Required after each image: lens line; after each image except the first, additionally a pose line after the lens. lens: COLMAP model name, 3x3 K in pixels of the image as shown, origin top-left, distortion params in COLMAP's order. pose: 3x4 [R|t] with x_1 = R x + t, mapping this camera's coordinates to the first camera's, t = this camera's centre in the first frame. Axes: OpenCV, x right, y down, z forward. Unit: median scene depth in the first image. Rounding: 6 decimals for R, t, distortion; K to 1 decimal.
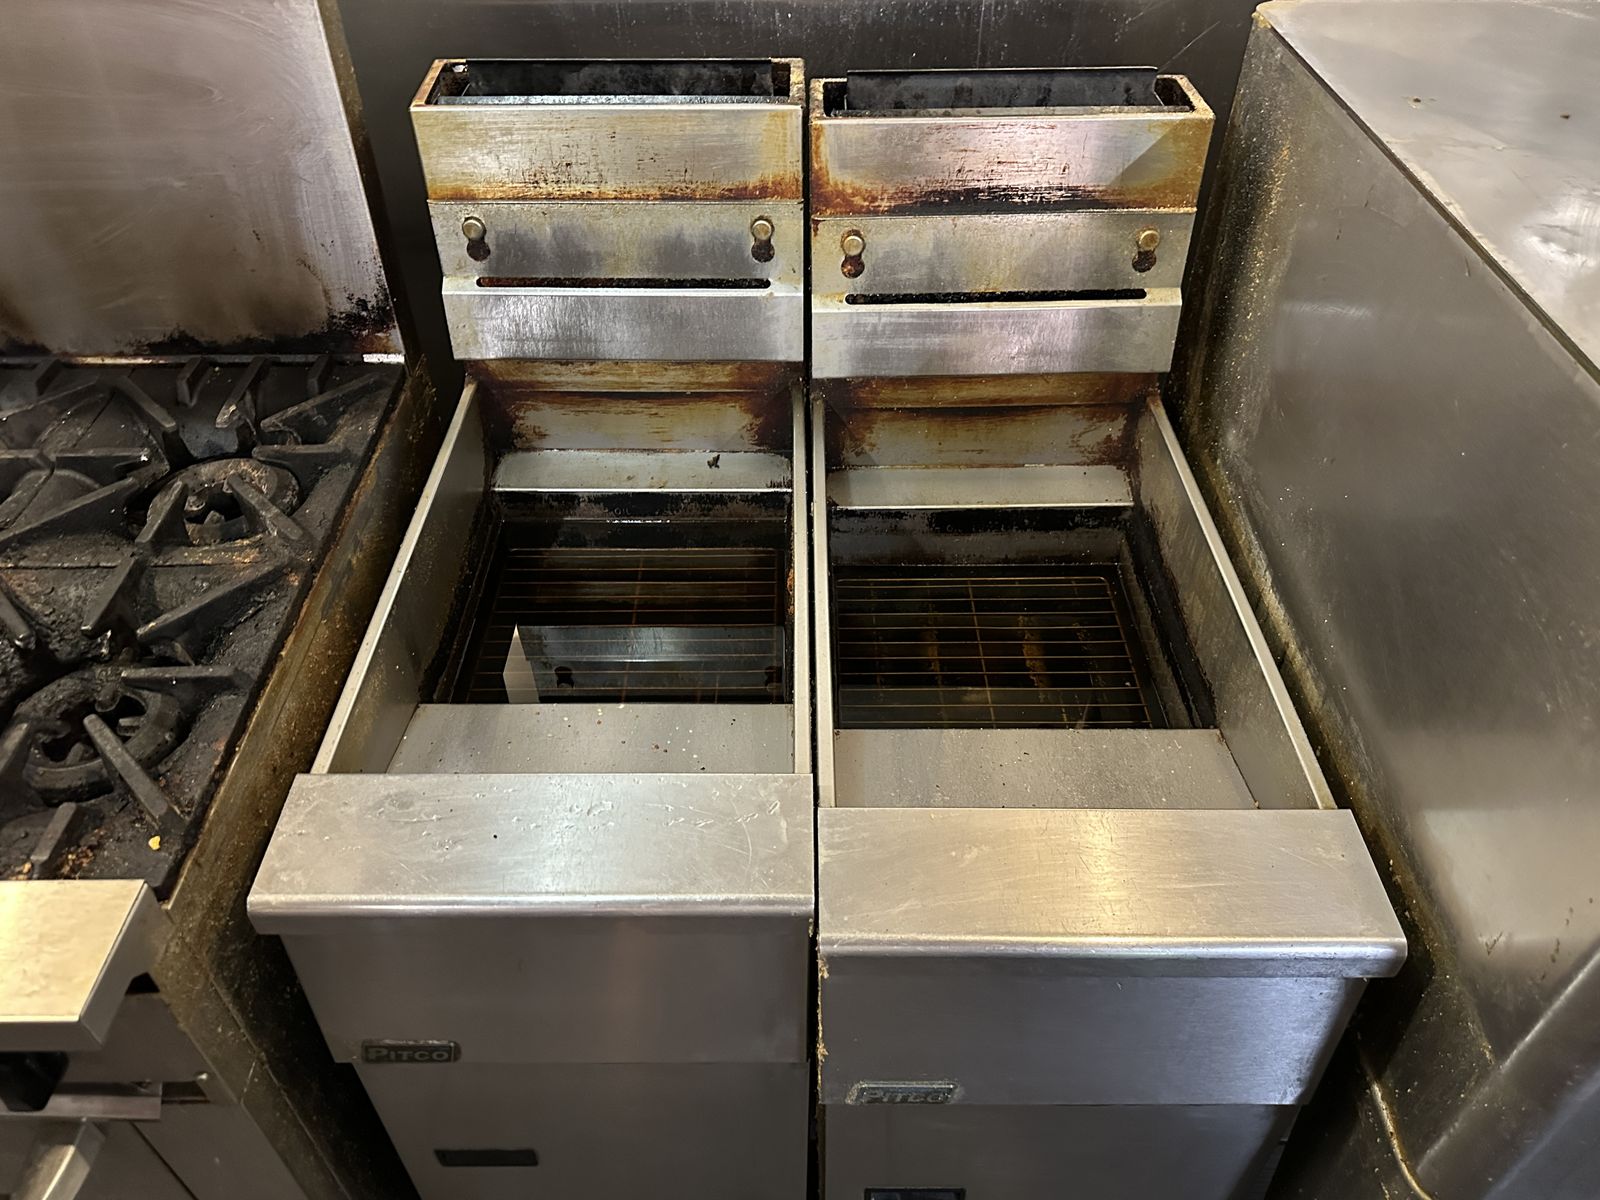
lens RADIAL K [[1164.6, 0, 801.7], [0, 1164.6, 613.0], [0, 0, 1]] dist [0.004149, -0.011761]
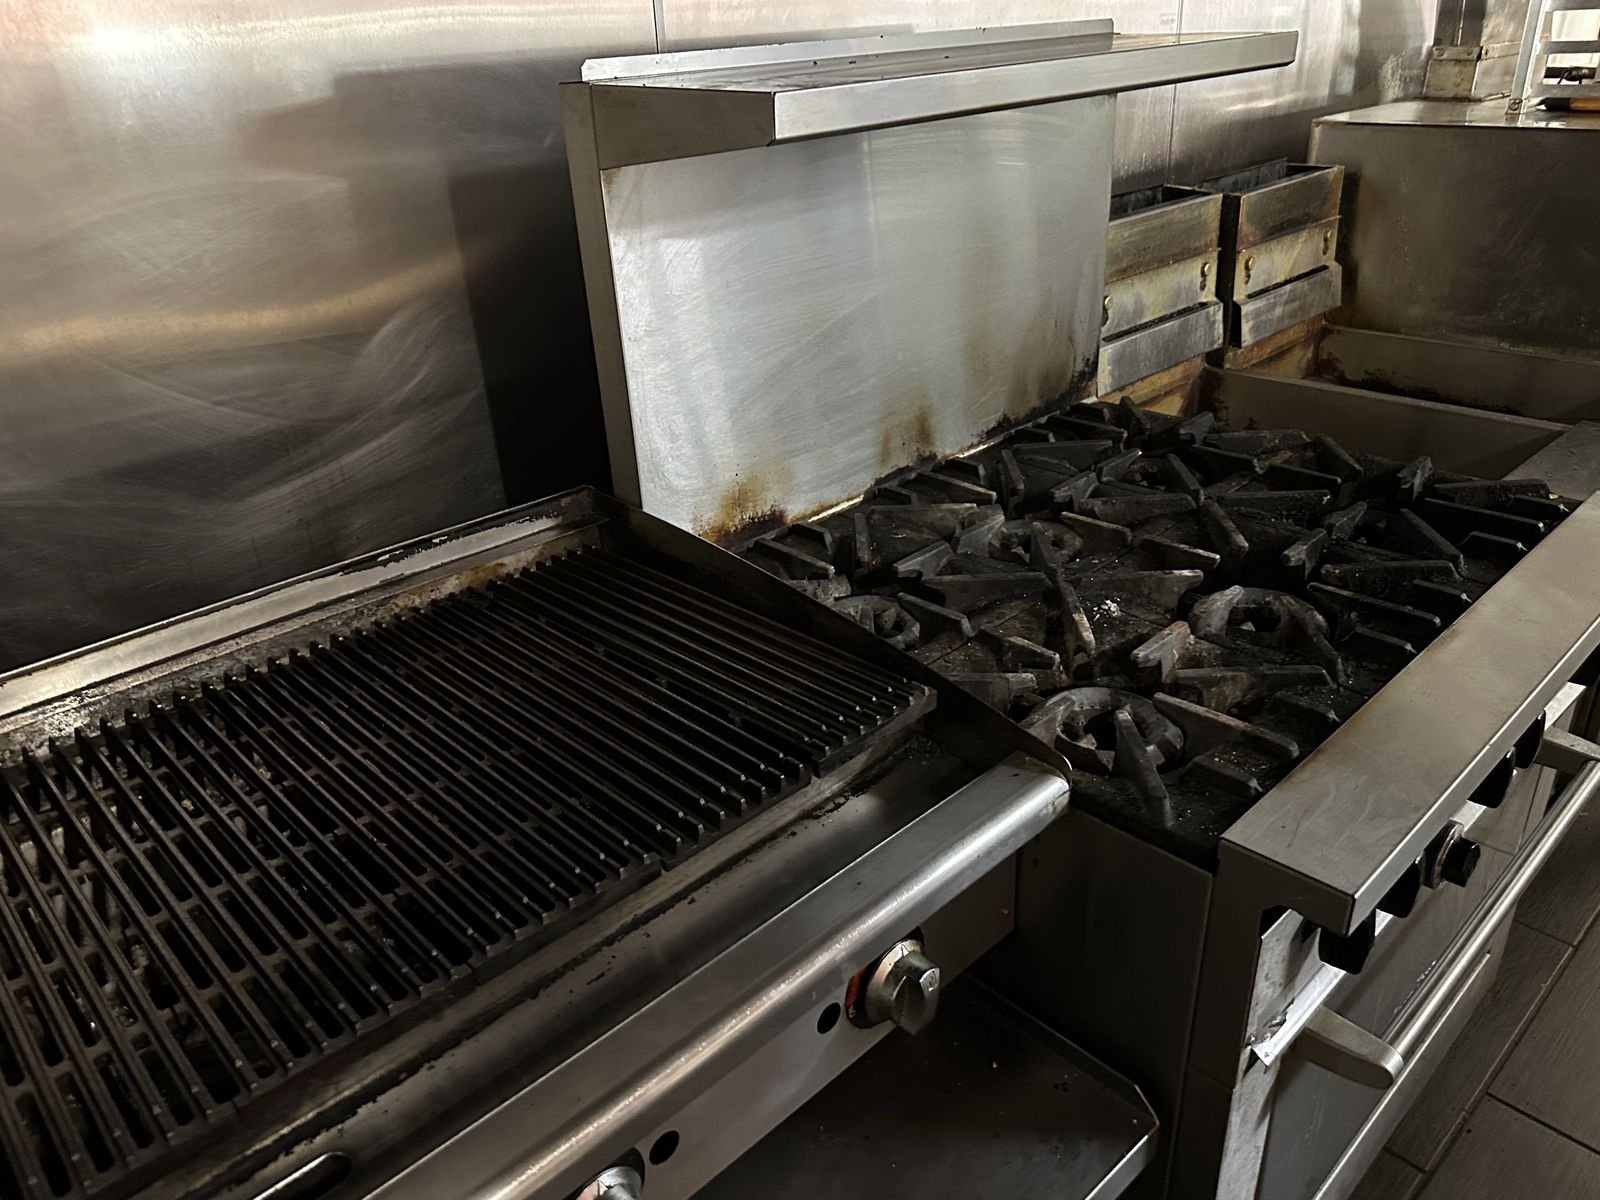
lens RADIAL K [[1164.6, 0, 800.2], [0, 1164.6, 605.1], [0, 0, 1]] dist [0.004149, -0.011761]
pose [[0.721594, -0.340691, 0.602687, -1.571776], [0.502822, 0.856302, -0.117970, -0.014856], [-0.475891, 0.388171, 0.789209, 0.141411]]
